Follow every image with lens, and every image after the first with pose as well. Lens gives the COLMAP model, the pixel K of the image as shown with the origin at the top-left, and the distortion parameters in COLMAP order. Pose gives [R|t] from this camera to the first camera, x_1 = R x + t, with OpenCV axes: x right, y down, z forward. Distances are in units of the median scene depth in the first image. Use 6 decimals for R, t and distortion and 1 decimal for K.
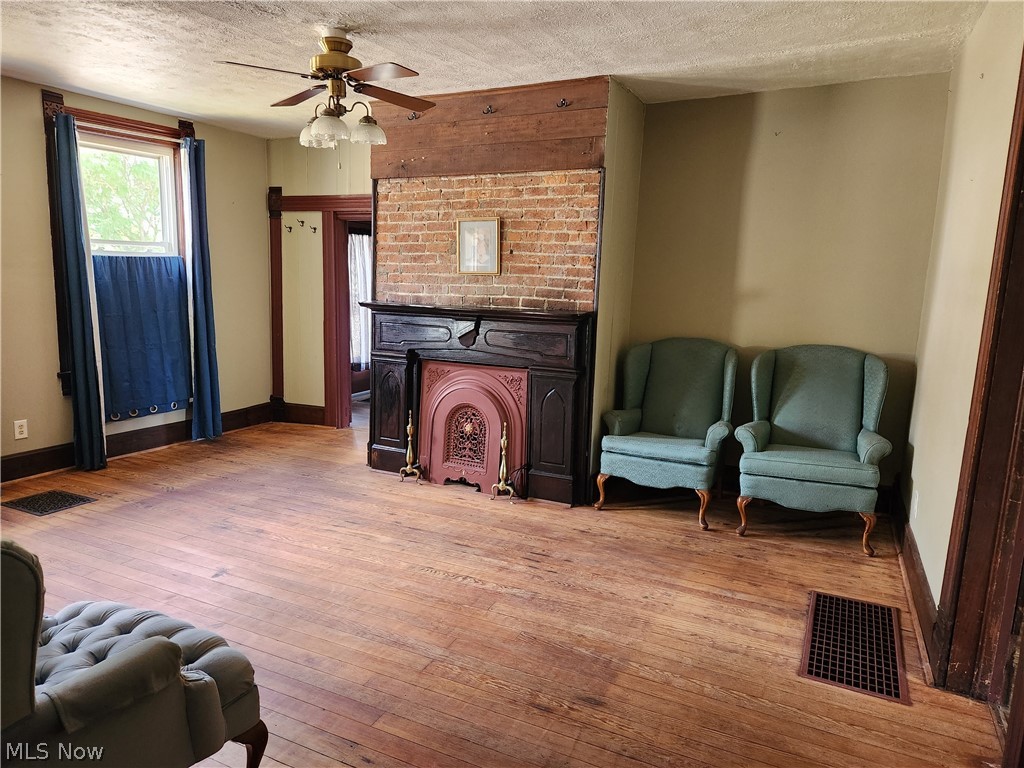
lens RADIAL K [[685.6, 0, 511.9], [0, 685.6, 388.7], [0, 0, 1]] dist [0.046099, -0.029587]
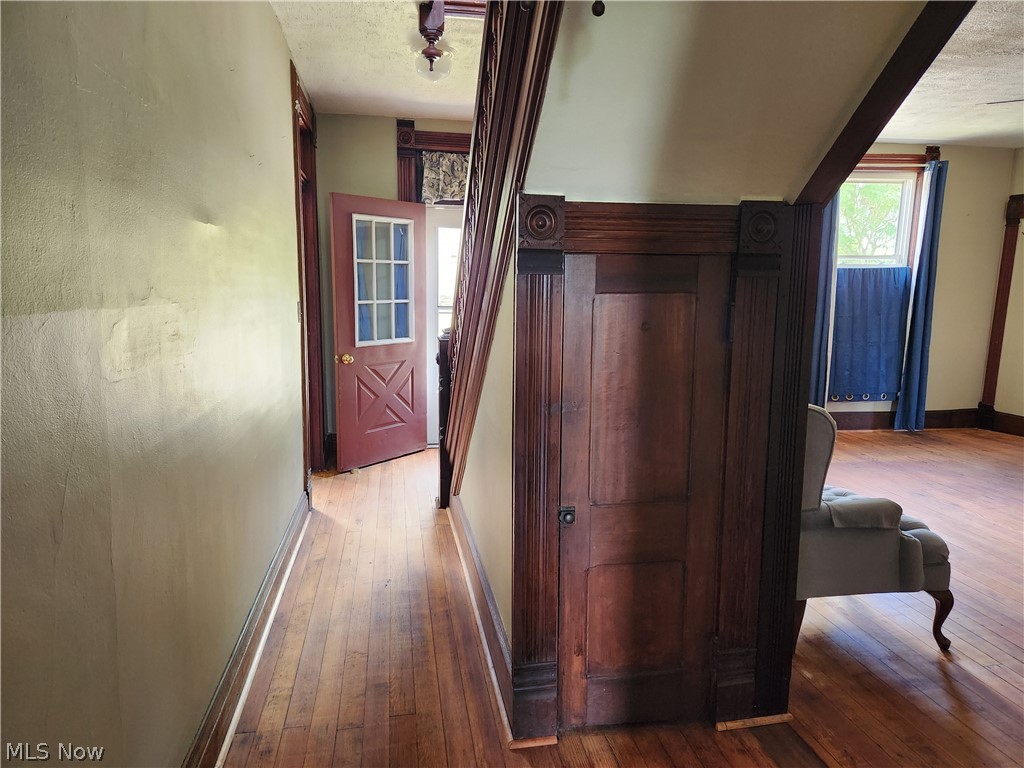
lens RADIAL K [[685.6, 0, 514.7], [0, 685.6, 380.6], [0, 0, 1]] dist [0.046099, -0.029587]
pose [[0.596173, 0.099458, -0.796672, 0.064196], [-0.126483, 0.991541, 0.029135, 0.045189], [0.792830, 0.083396, 0.603710, -0.192907]]
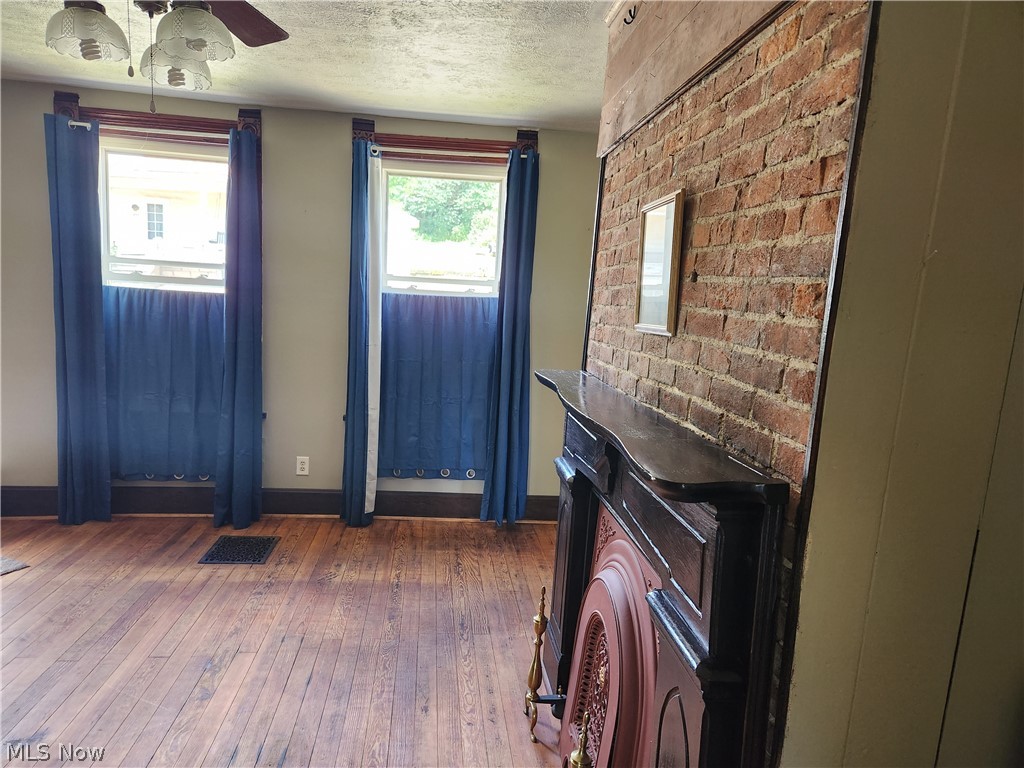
lens RADIAL K [[685.6, 0, 510.5], [0, 685.6, 385.9], [0, 0, 1]] dist [0.046099, -0.029587]
pose [[0.542121, 0.114095, -0.832519, 0.226420], [-0.181614, 0.983232, 0.016487, -0.108830], [0.820440, 0.142259, 0.553751, 0.606972]]
